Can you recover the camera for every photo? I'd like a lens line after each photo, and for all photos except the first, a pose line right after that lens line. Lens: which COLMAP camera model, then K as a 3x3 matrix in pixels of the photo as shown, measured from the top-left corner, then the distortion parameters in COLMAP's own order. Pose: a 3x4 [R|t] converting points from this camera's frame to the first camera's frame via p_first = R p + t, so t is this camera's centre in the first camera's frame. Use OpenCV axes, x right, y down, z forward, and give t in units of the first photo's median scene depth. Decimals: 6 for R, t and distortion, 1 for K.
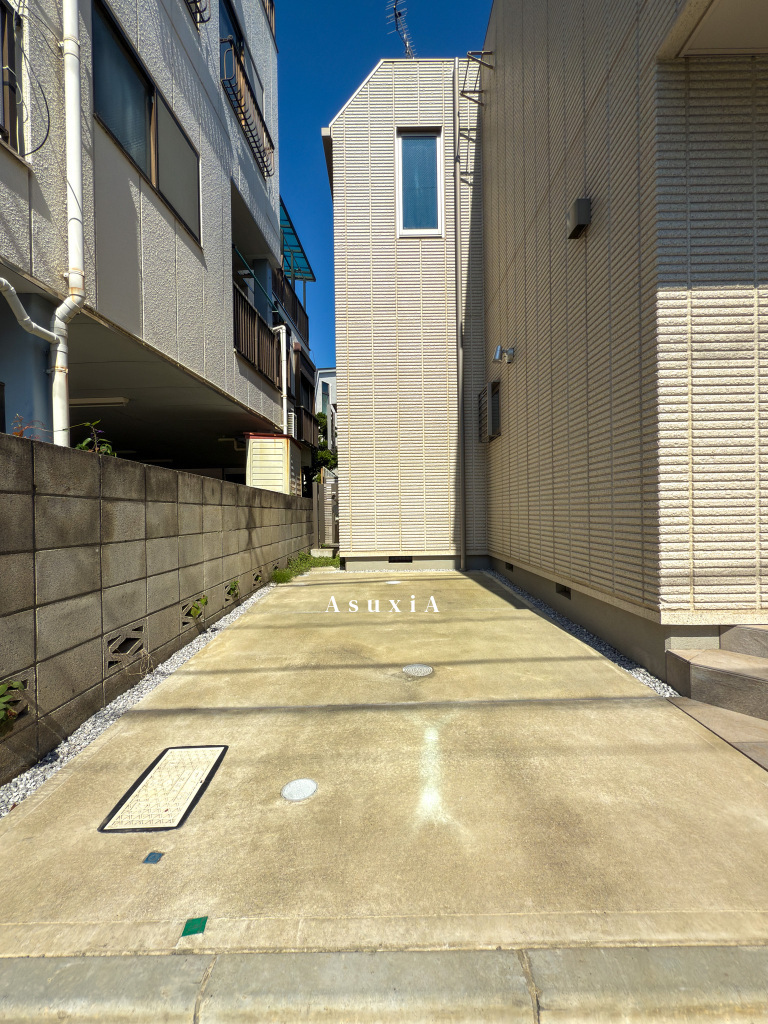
lens RADIAL K [[477.4, 0, 384.0], [0, 477.4, 512.0], [0, 0, 1]] dist [0.003971, 0.000395]
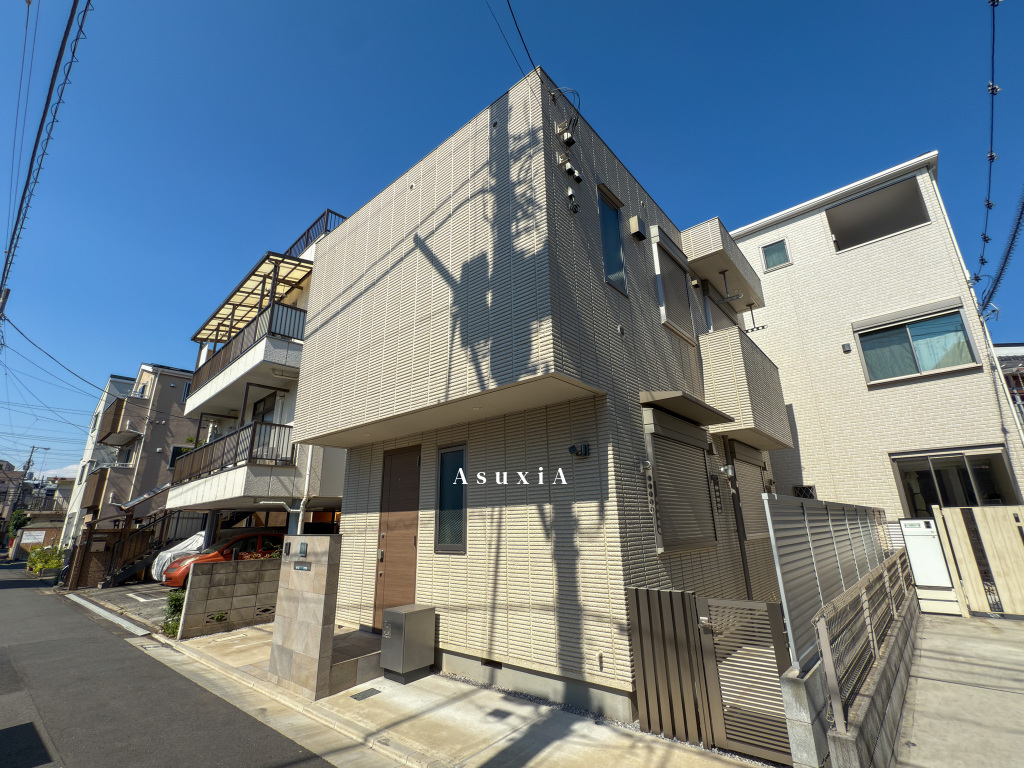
lens RADIAL K [[455.5, 0, 511.1], [0, 455.5, 385.5], [0, 0, 1]] dist [-0.001731, 0.000222]
pose [[0.759239, -0.189450, -0.622628, 3.282522], [0.005795, 0.958623, -0.284619, -0.370296], [0.650786, 0.212485, 0.728922, -0.697503]]
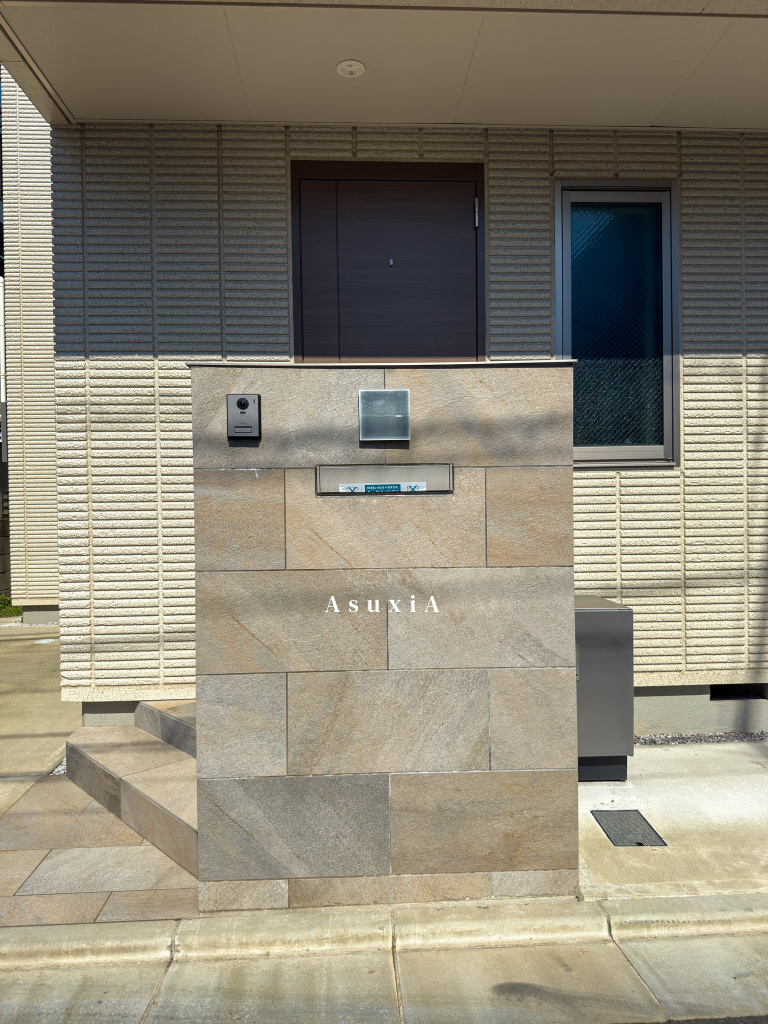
lens RADIAL K [[734.7, 0, 380.2], [0, 734.7, 517.1], [0, 0, 1]] dist [0.002283, -0.003557]
pose [[0.998740, 0.000529, 0.050188, 1.024444], [-0.000836, 0.999981, 0.006102, -0.134237], [-0.050184, -0.006136, 0.998721, -0.470807]]
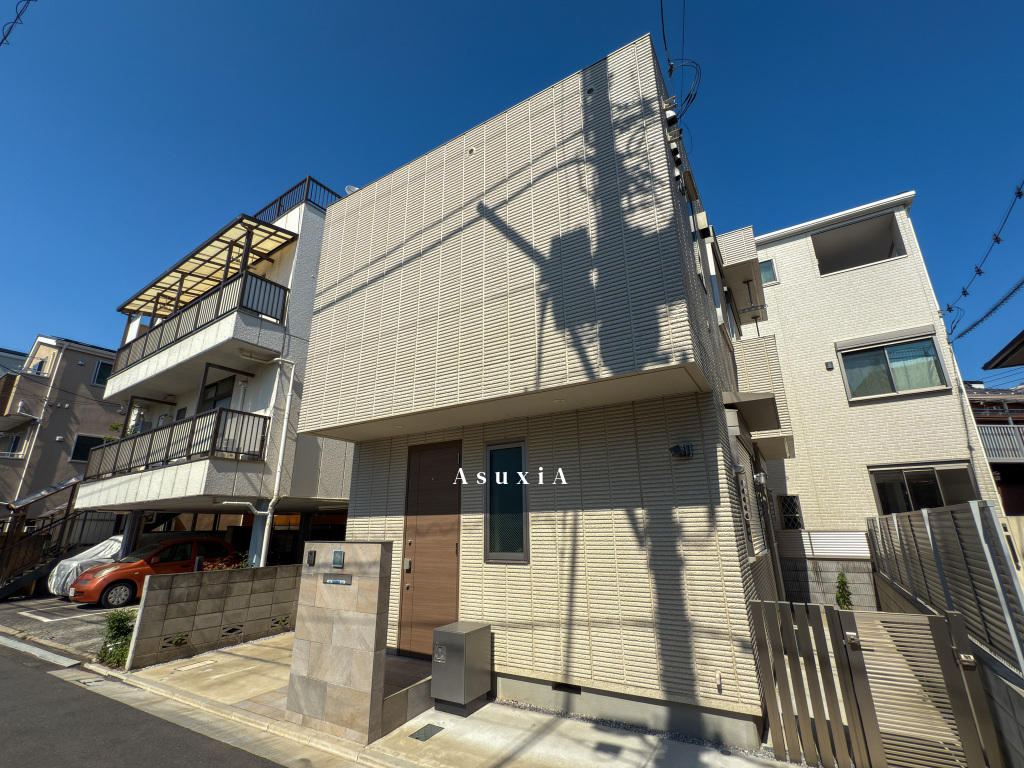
lens RADIAL K [[455.5, 0, 511.1], [0, 455.5, 385.5], [0, 0, 1]] dist [-0.001731, 0.000222]
pose [[0.856507, -0.150533, -0.493697, 2.631818], [-0.001874, 0.955611, -0.294625, -0.372519], [0.516133, 0.253273, 0.818205, -0.893415]]
